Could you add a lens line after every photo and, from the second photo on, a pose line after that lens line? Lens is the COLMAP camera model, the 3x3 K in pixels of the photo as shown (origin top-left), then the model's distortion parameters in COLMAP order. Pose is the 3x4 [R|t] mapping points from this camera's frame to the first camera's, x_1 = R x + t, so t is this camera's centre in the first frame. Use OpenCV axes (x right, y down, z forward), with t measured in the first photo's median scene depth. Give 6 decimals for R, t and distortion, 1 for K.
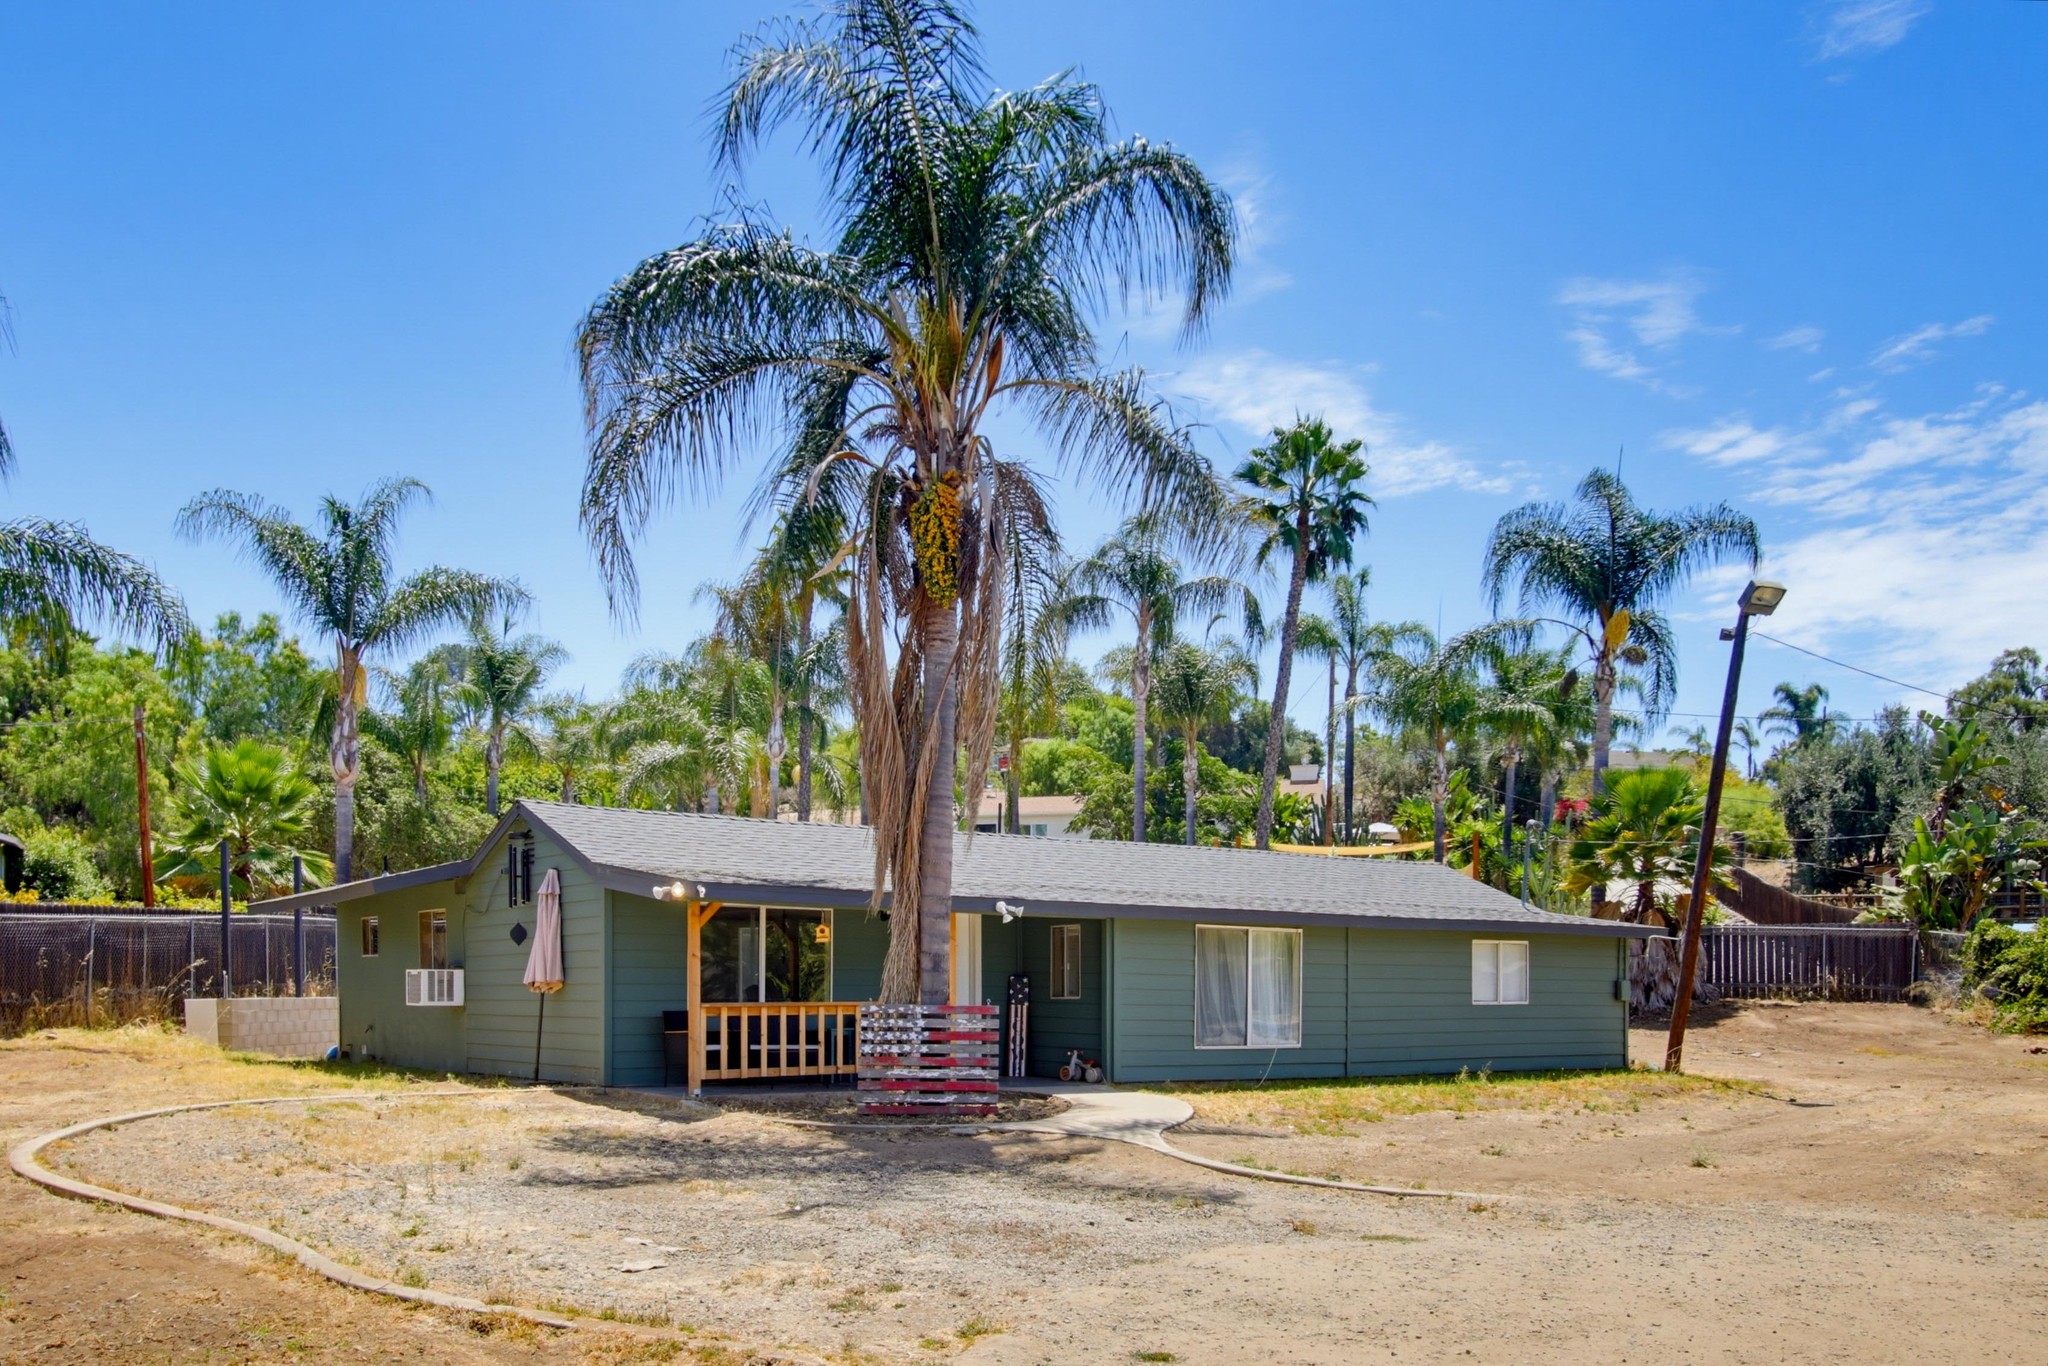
lens RADIAL K [[1787.9, 0, 1049.0], [0, 1787.9, 1022.1], [0, 0, 1]] dist [0.000573, -0.006157]
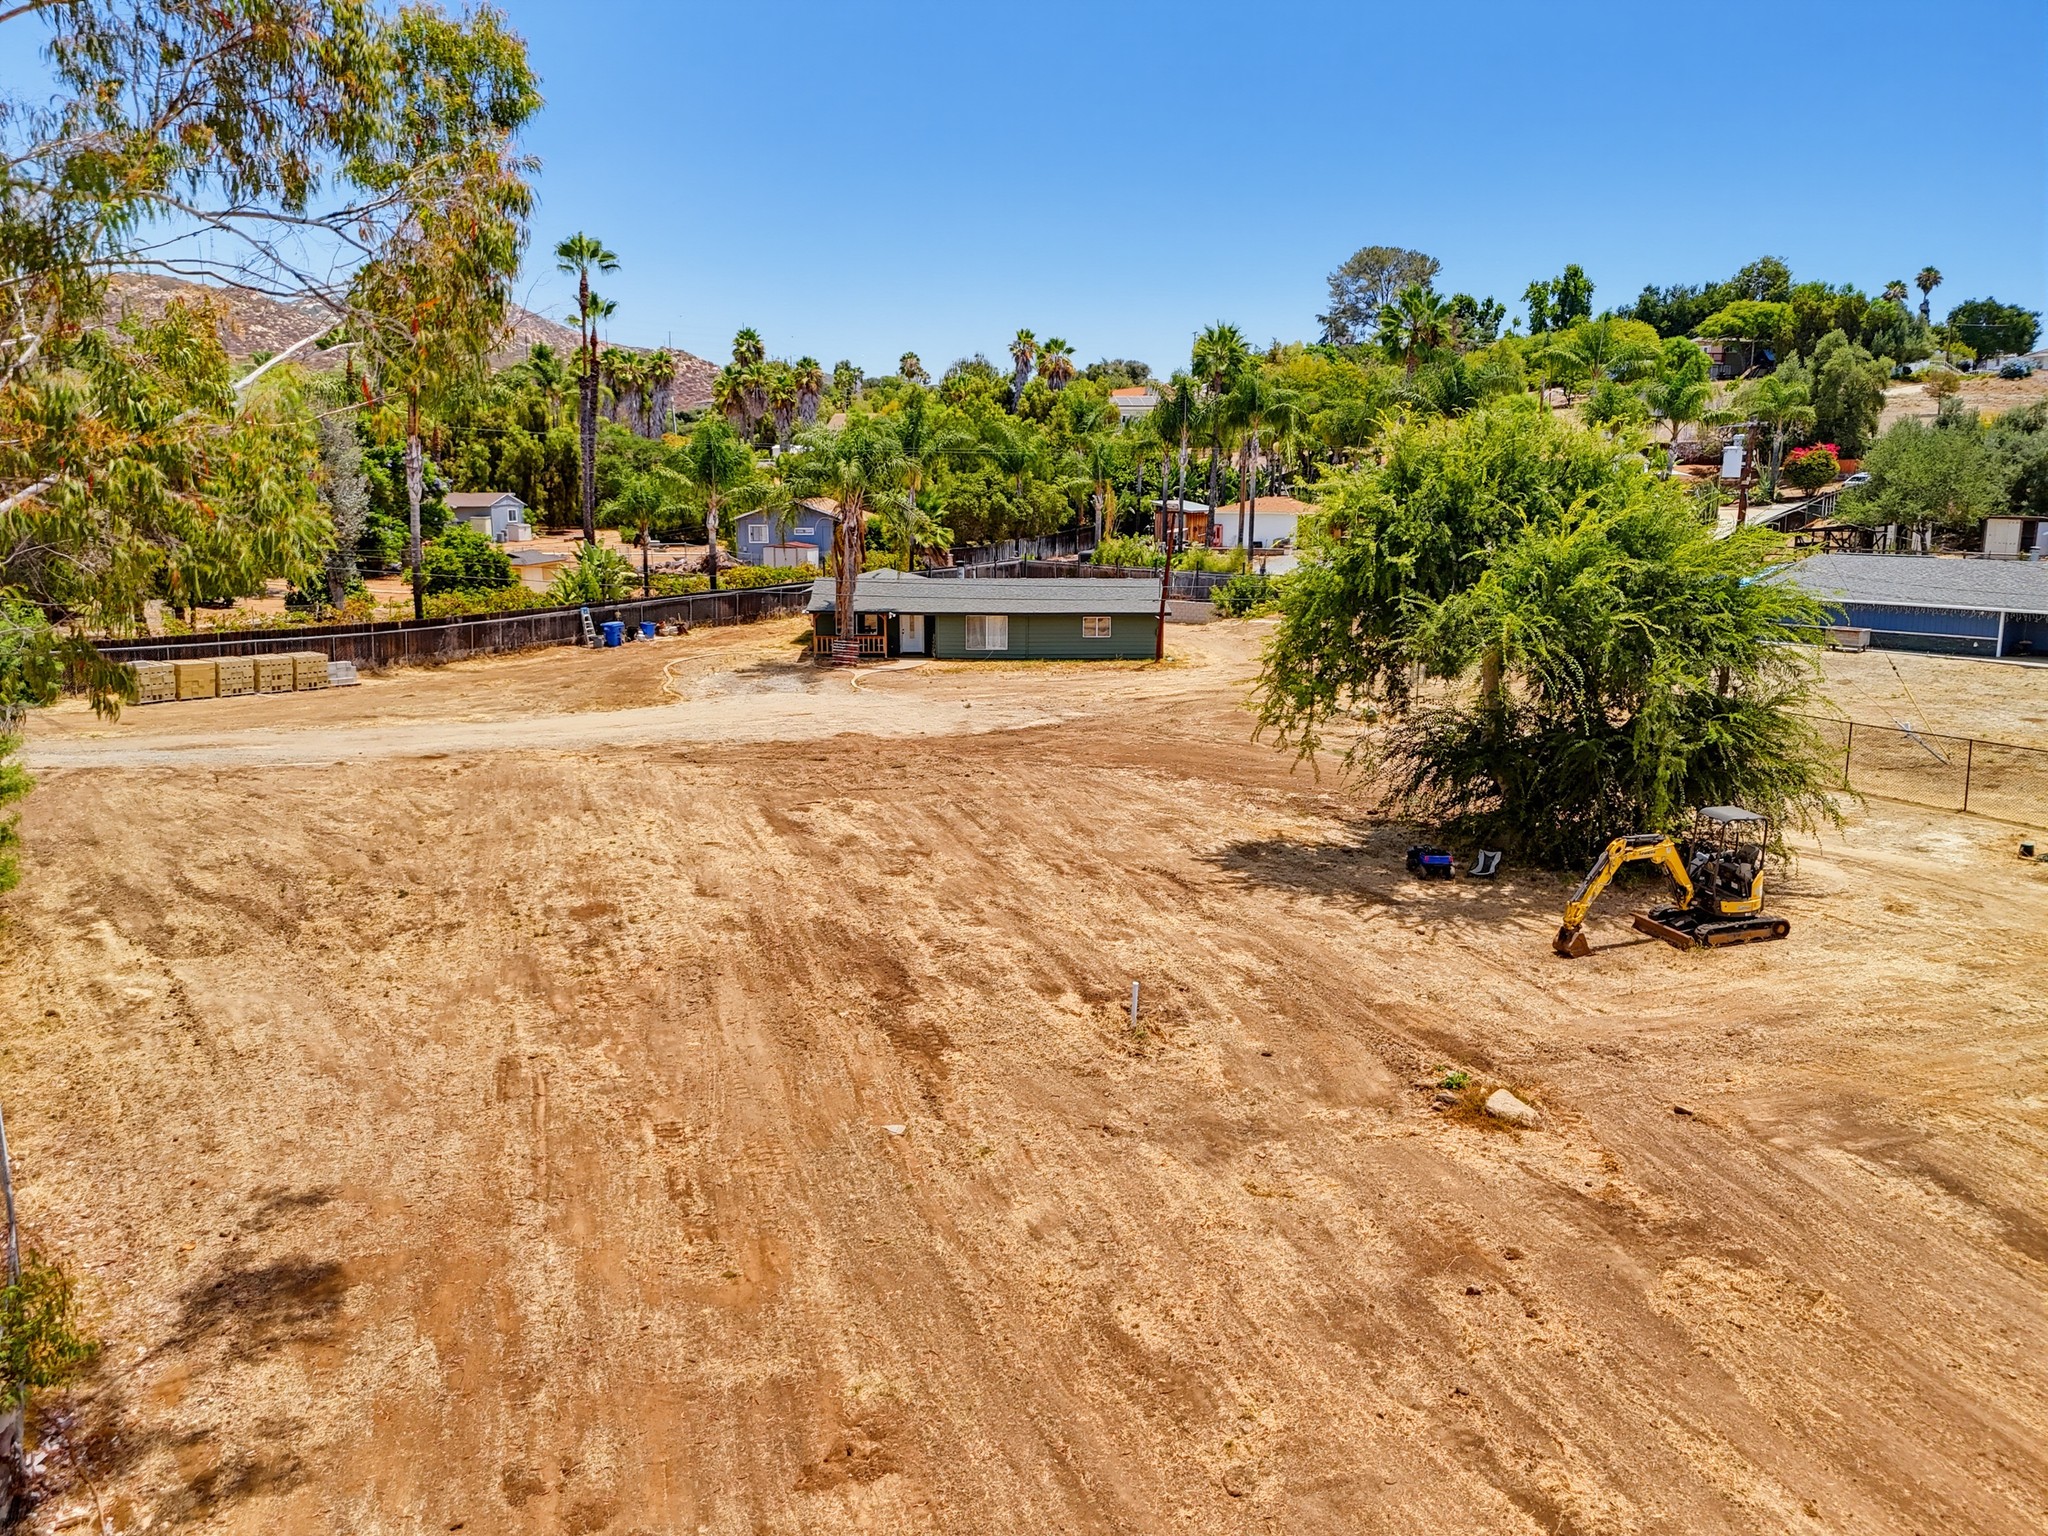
lens RADIAL K [[1531.7, 0, 1029.1], [0, 1531.7, 752.0], [0, 0, 1]] dist [0.077094, -0.071500]
pose [[0.820698, 0.095292, -0.563360, 1.805923], [-0.011042, 0.988455, 0.151111, -0.230051], [0.571256, -0.117796, 0.812275, -1.355623]]
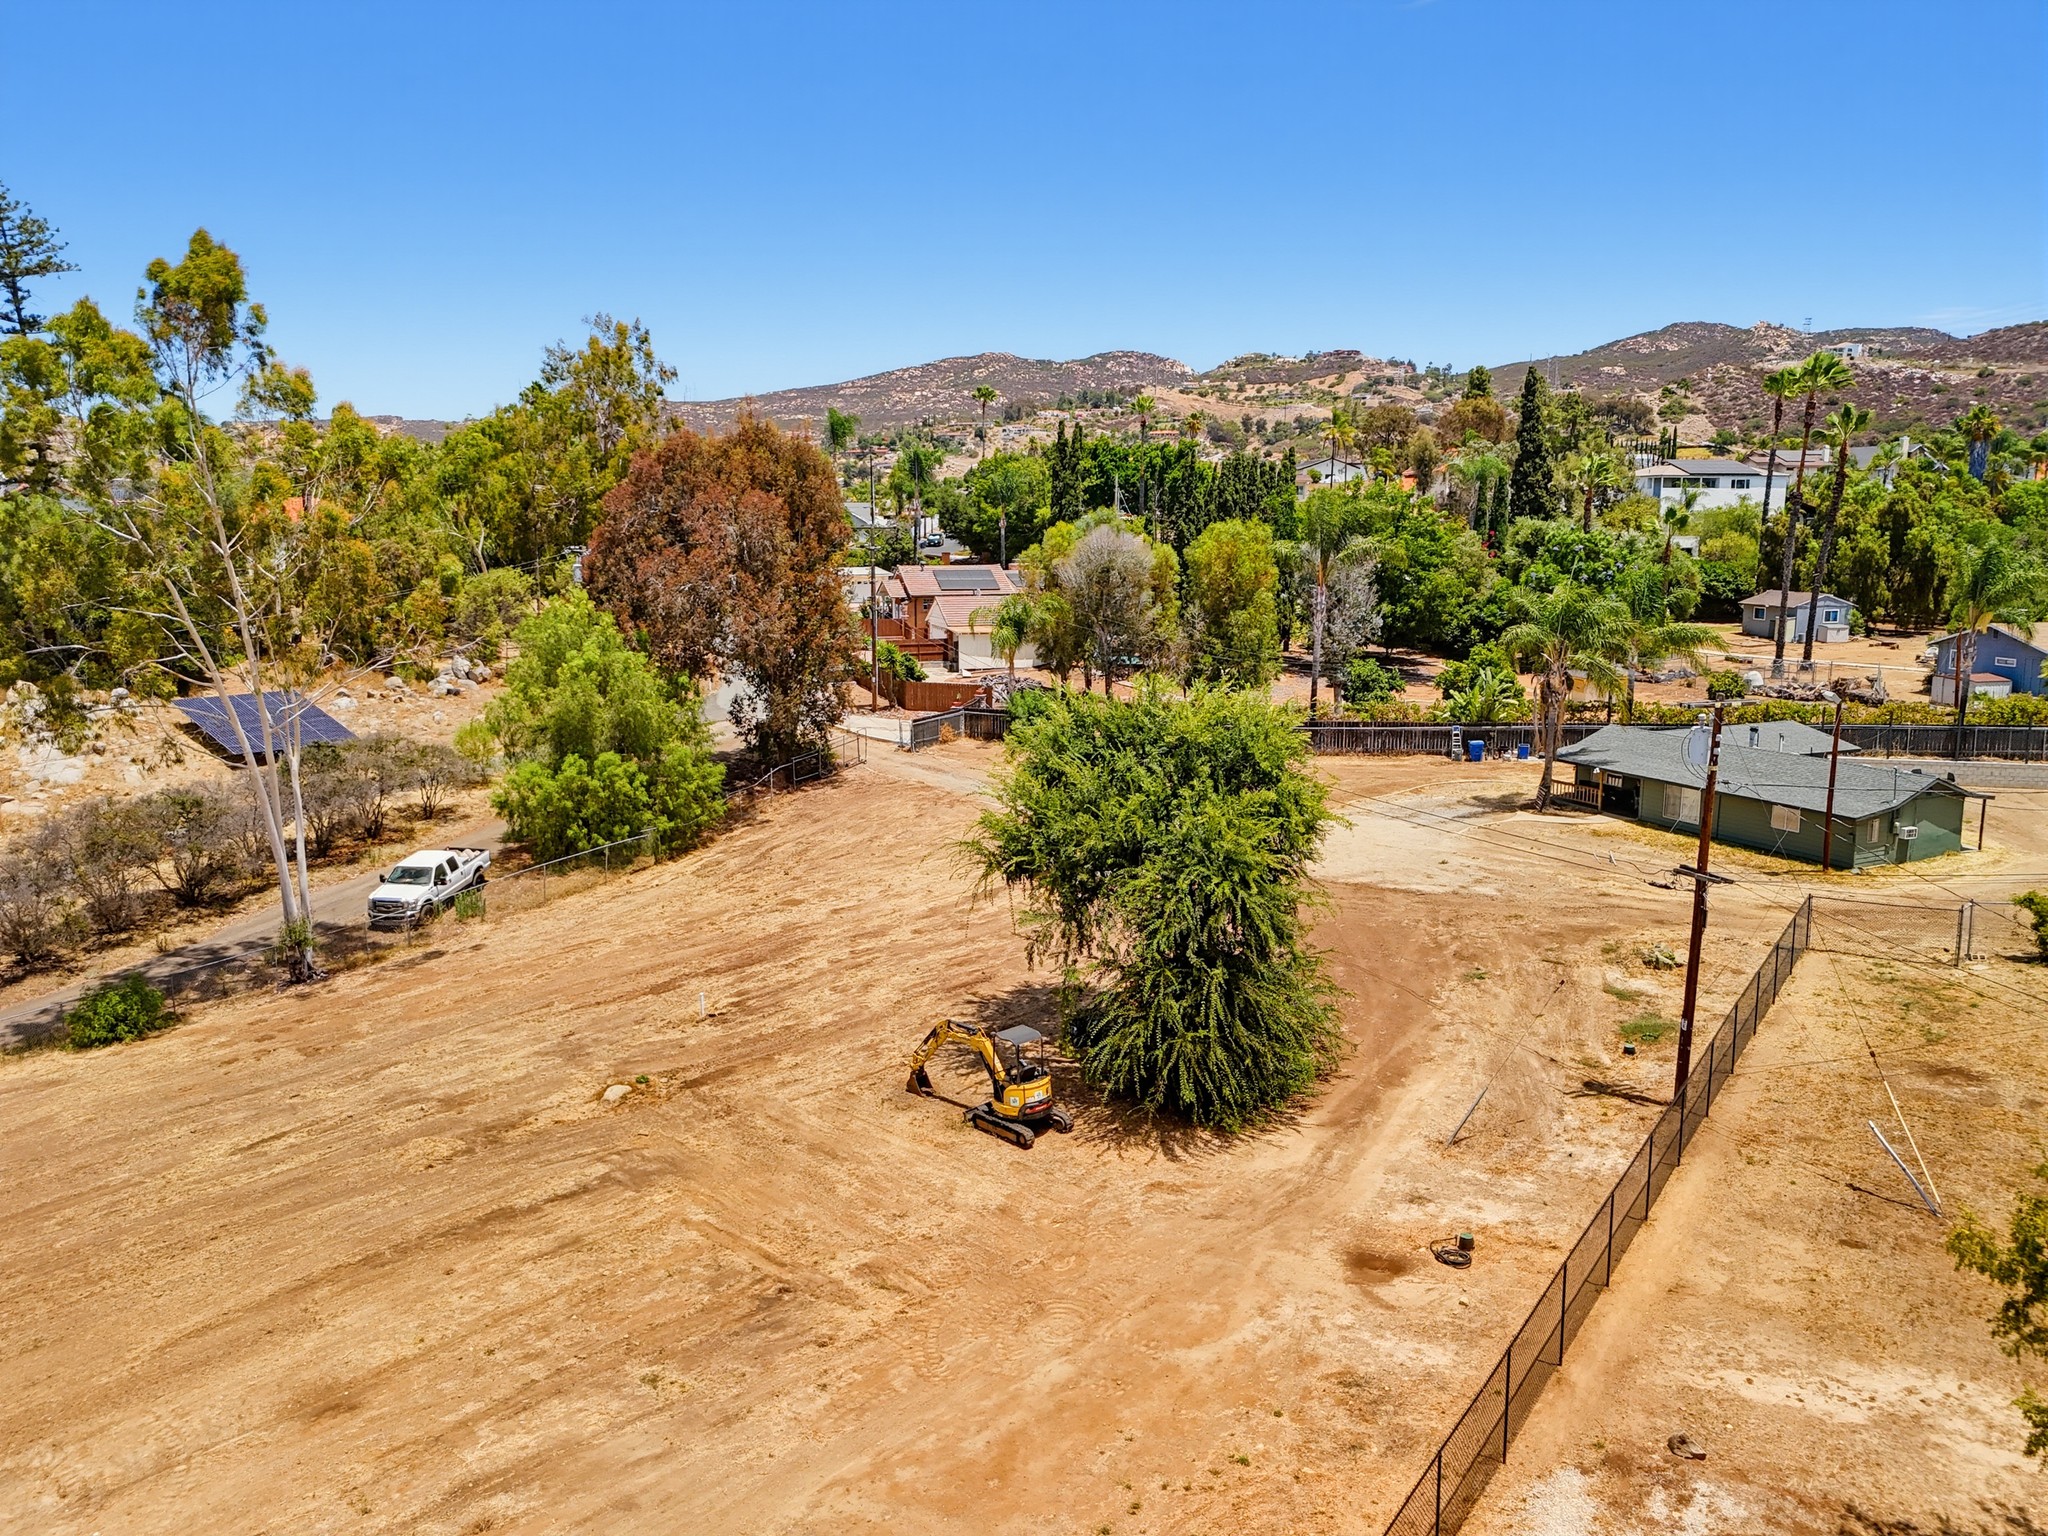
lens RADIAL K [[1531.7, 0, 1029.1], [0, 1531.7, 752.0], [0, 0, 1]] dist [0.077094, -0.071500]
pose [[-0.182687, 0.151932, -0.971361, 3.038387], [-0.027243, 0.986826, 0.159474, -0.525365], [0.982794, 0.055597, -0.176141, 0.276147]]
